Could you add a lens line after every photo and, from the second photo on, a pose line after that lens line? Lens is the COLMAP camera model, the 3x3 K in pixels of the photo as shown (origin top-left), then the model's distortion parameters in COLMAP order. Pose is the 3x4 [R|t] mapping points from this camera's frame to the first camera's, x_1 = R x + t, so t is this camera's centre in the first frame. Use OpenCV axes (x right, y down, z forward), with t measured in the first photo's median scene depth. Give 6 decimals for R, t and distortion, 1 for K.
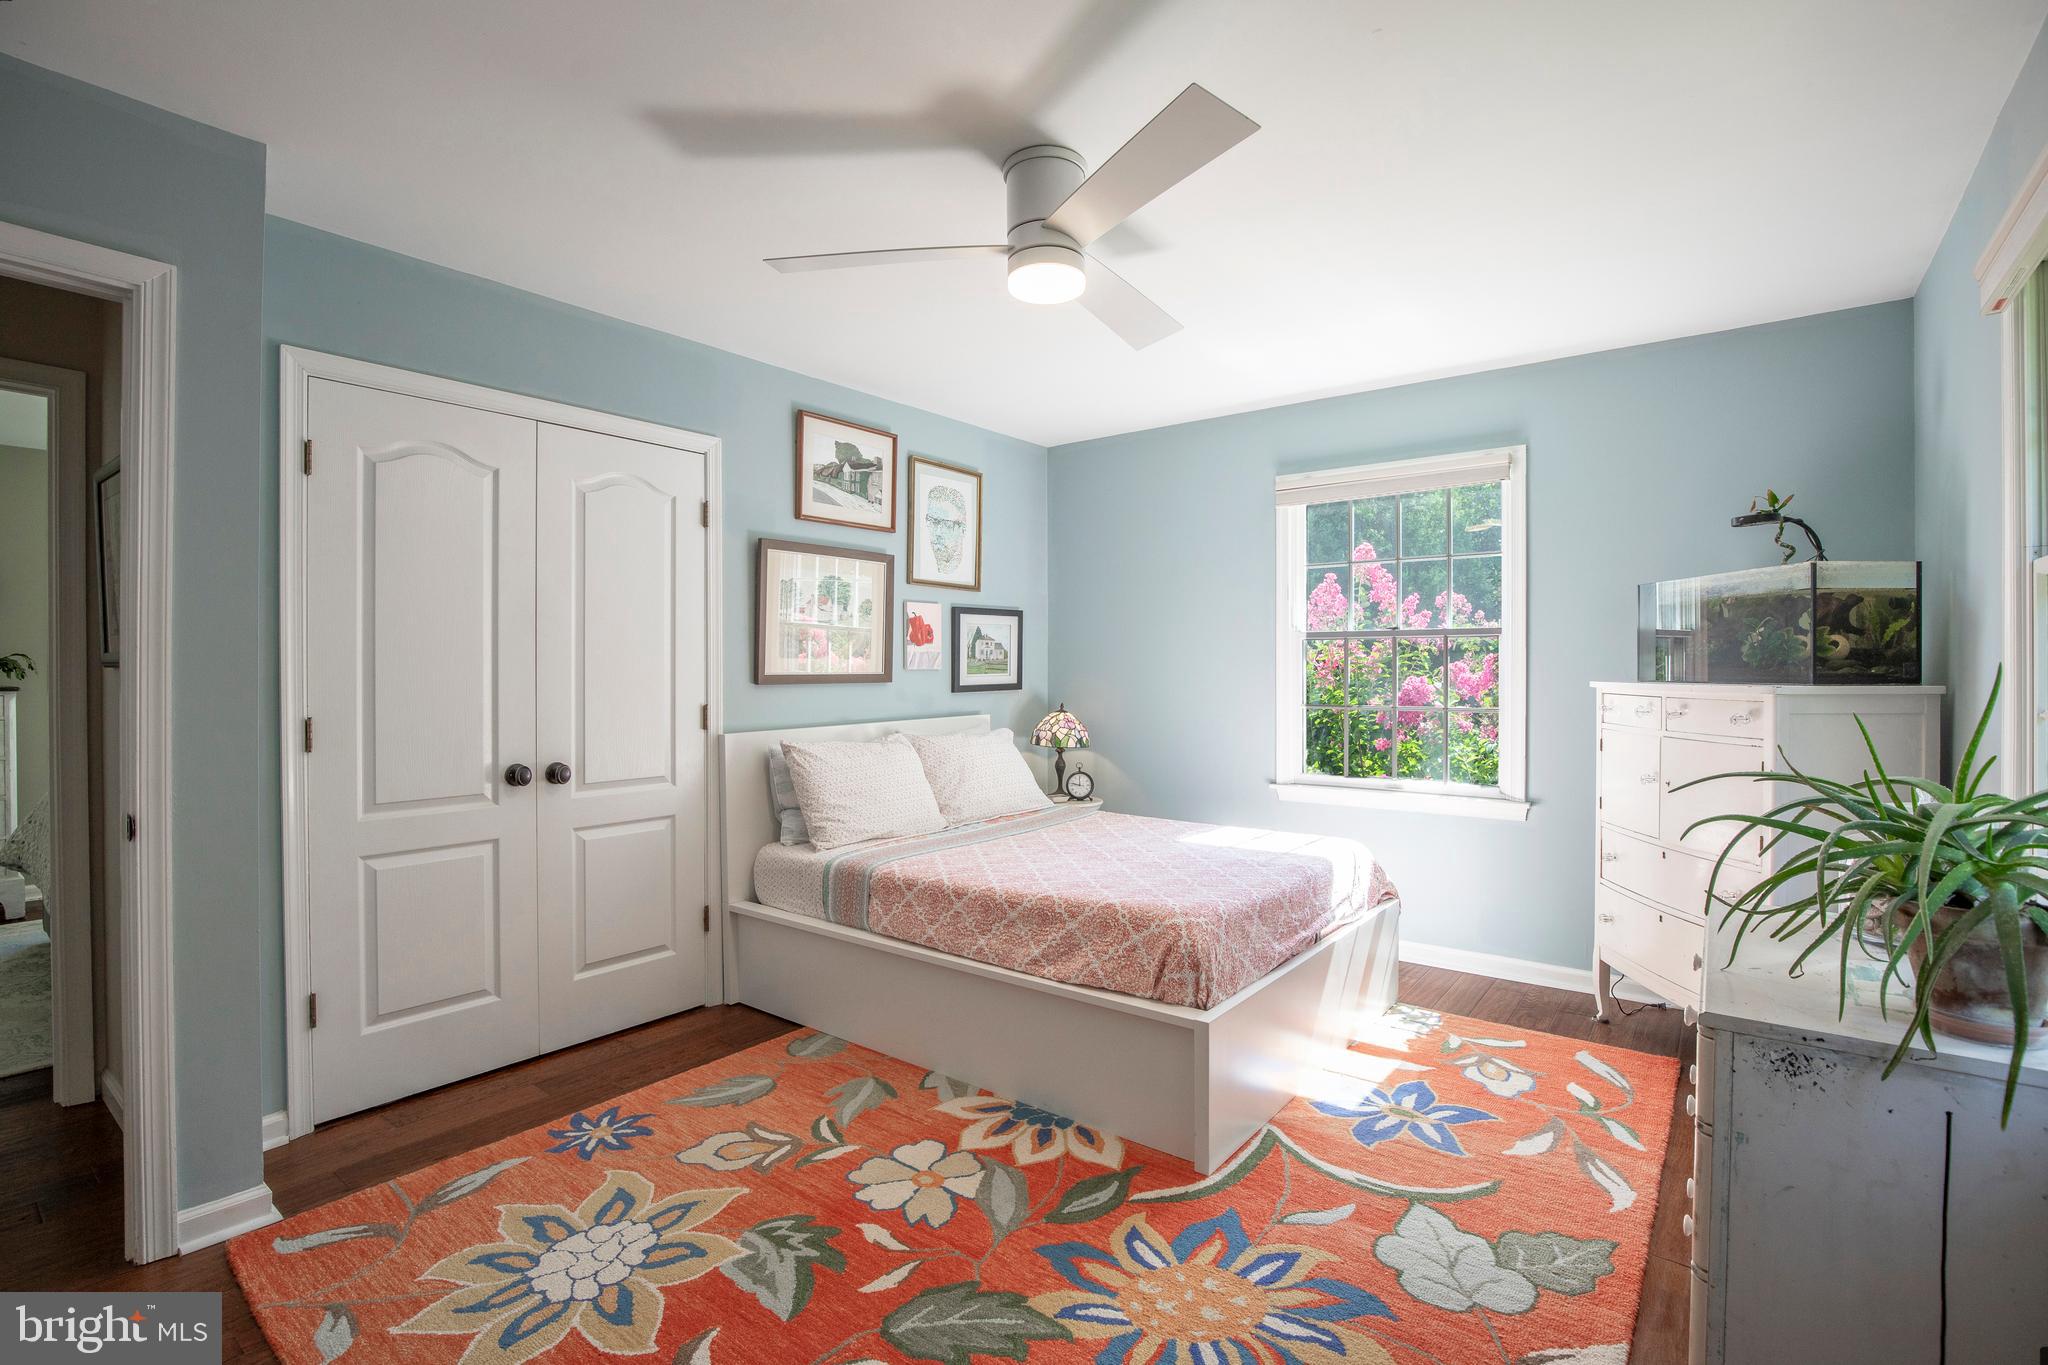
lens RADIAL K [[940.7, 0, 1032.1], [0, 940.7, 675.7], [0, 0, 1]] dist [-0.030262, -0.000257]
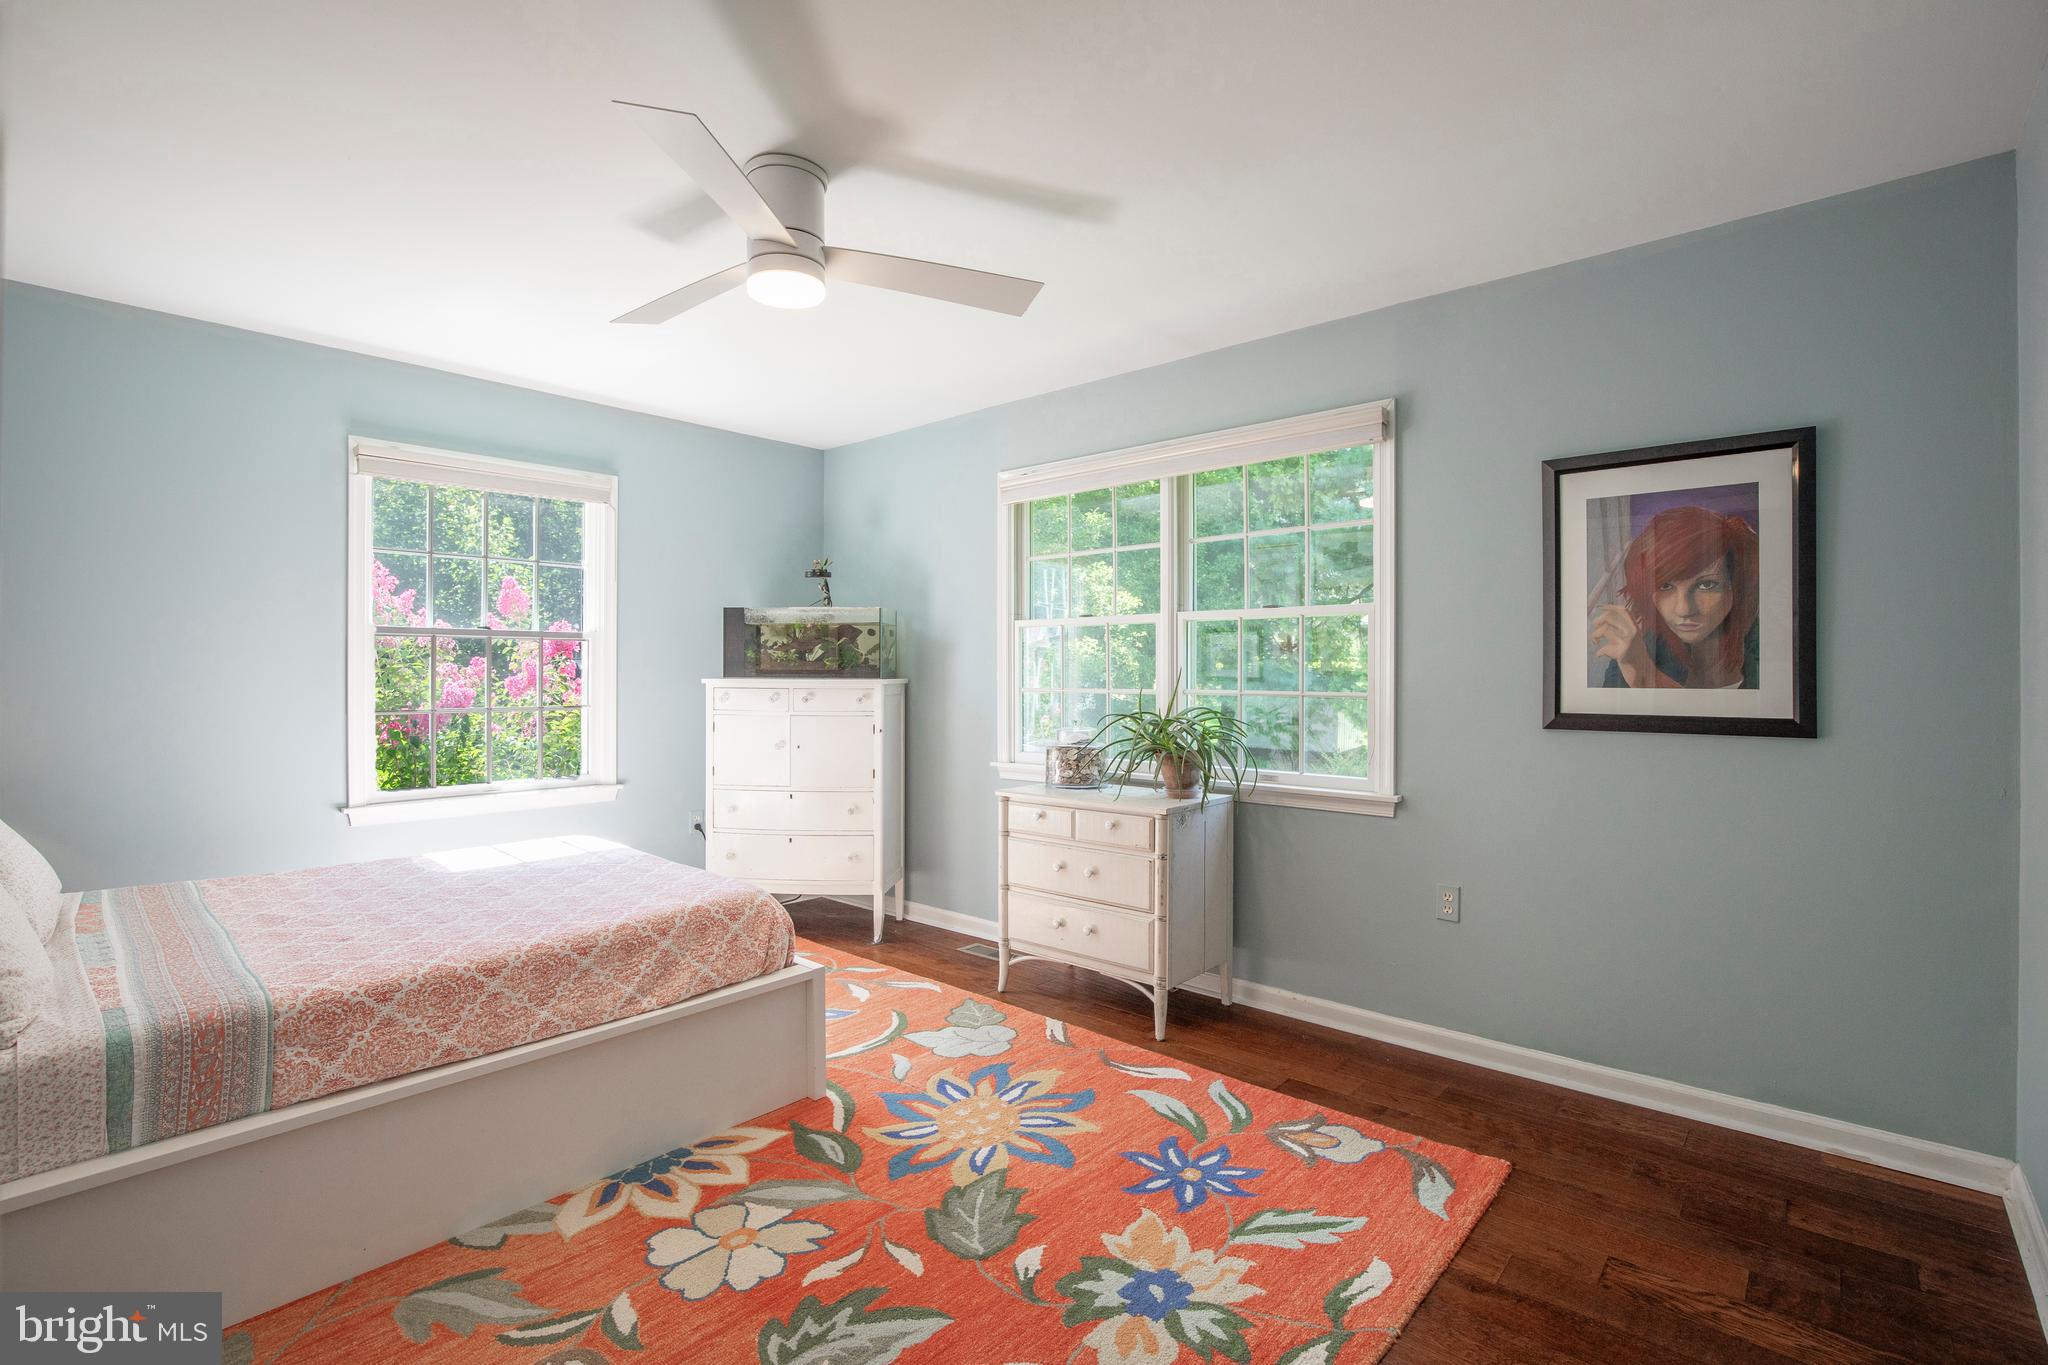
lens RADIAL K [[940.7, 0, 1031.6], [0, 940.7, 676.1], [0, 0, 1]] dist [-0.030262, -0.000257]
pose [[0.066956, -0.004303, 0.997747, -0.938300], [0.009295, 0.999950, 0.003688, 0.002452], [-0.997713, 0.009027, 0.066992, 0.632540]]
